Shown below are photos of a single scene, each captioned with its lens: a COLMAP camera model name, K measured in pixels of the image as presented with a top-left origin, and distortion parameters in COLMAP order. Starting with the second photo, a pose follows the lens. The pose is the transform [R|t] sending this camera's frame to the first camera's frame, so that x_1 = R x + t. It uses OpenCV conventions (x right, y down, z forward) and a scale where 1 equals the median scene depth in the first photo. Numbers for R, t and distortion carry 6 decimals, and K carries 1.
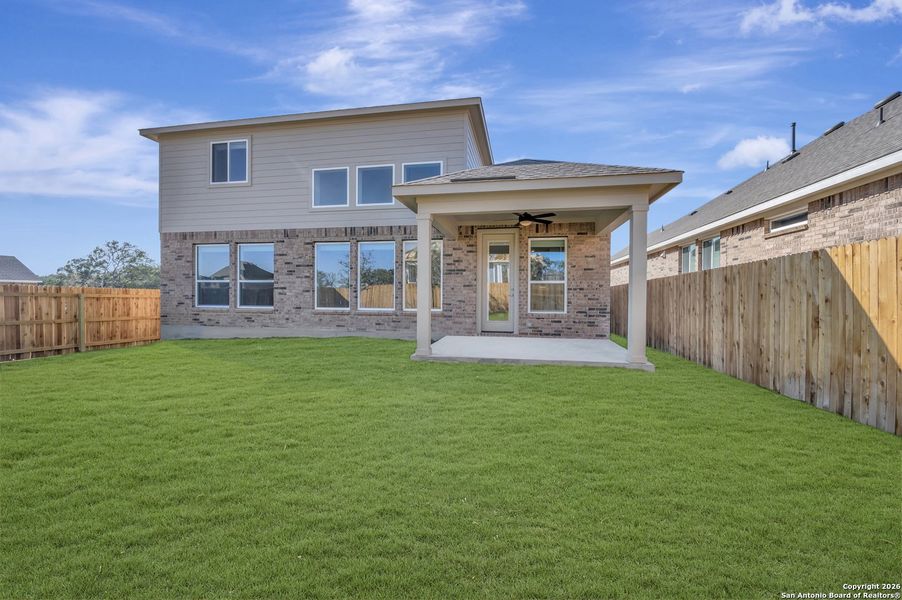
lens RADIAL K [[358.7, 0, 434.8], [0, 358.7, 295.5], [0, 0, 1]] dist [-0.001266, -0.000190]
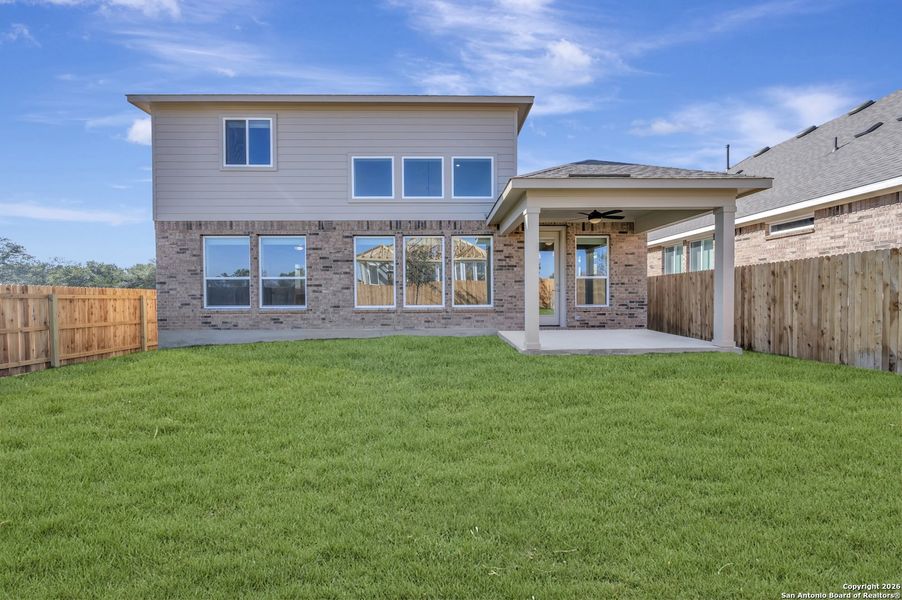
lens RADIAL K [[354.8, 0, 442.4], [0, 354.8, 297.6], [0, 0, 1]] dist [-0.001565, 0.000015]
pose [[0.979068, -0.014834, 0.202994, -0.307979], [0.012945, 0.999860, 0.010628, 0.005267], [-0.203123, -0.007778, 0.979122, 0.053290]]
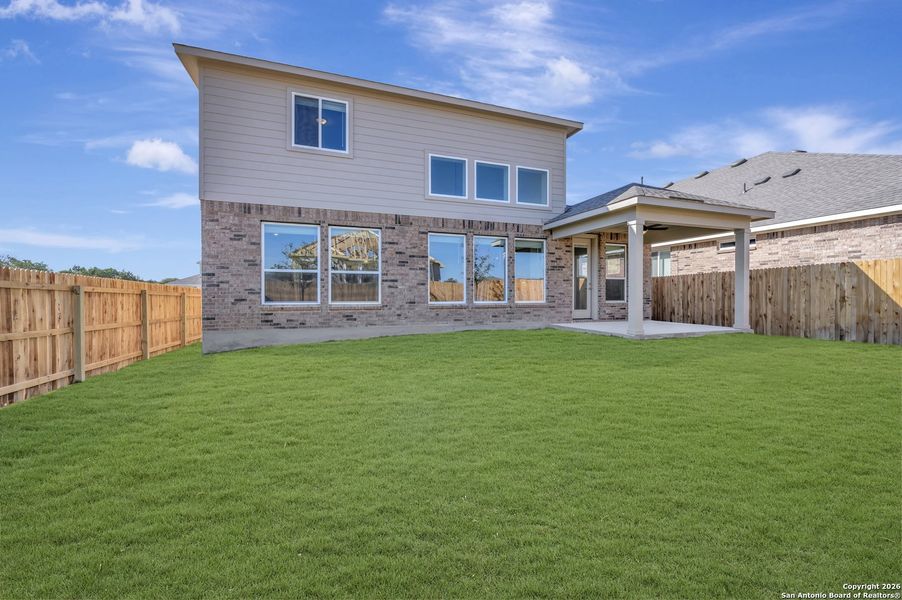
lens RADIAL K [[357.4, 0, 453.7], [0, 357.4, 295.5], [0, 0, 1]] dist [-0.000400, 0.000006]
pose [[0.864259, -0.008139, 0.502982, -0.768712], [0.007363, 0.999967, 0.003529, 0.014438], [-0.502994, 0.000654, 0.864290, 0.165694]]
